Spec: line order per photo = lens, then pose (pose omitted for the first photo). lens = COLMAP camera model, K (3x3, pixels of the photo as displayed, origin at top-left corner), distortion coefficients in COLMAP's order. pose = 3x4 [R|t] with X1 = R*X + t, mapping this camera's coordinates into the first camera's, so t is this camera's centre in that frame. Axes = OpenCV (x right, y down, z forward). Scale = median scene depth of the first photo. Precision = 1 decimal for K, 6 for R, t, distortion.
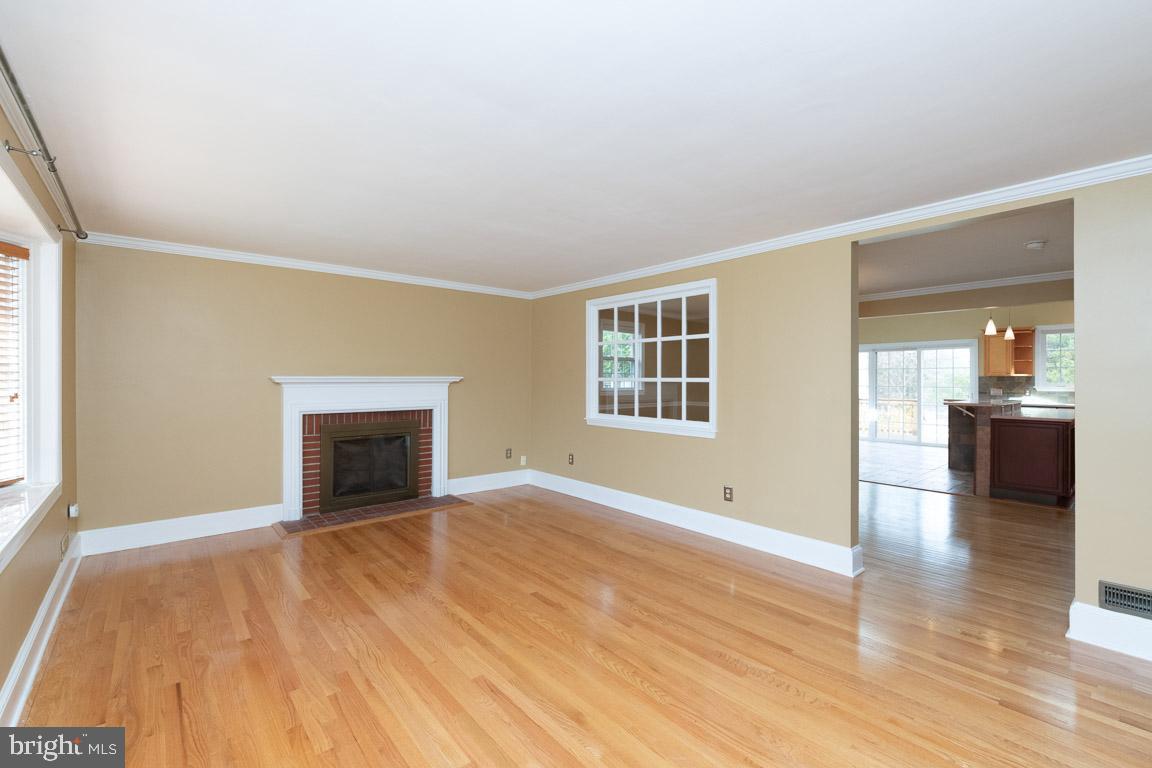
lens RADIAL K [[492.0, 0, 571.6], [0, 492.0, 371.7], [0, 0, 1]] dist [0.001939, -0.001117]
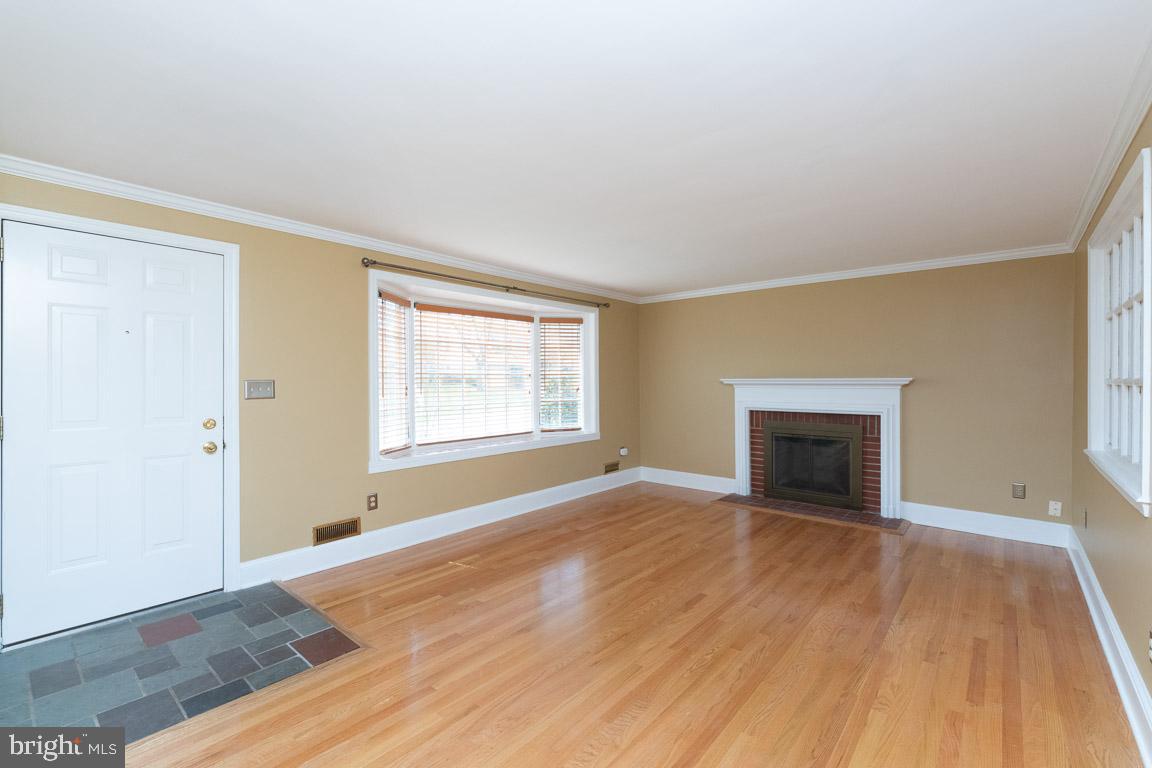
lens RADIAL K [[492.0, 0, 586.1], [0, 492.0, 386.3], [0, 0, 1]] dist [0.001939, -0.001117]
pose [[0.167396, 0.009255, -0.985846, 0.556129], [0.015476, 0.999808, 0.012014, 0.006852], [0.985768, -0.017268, 0.167221, 0.386758]]
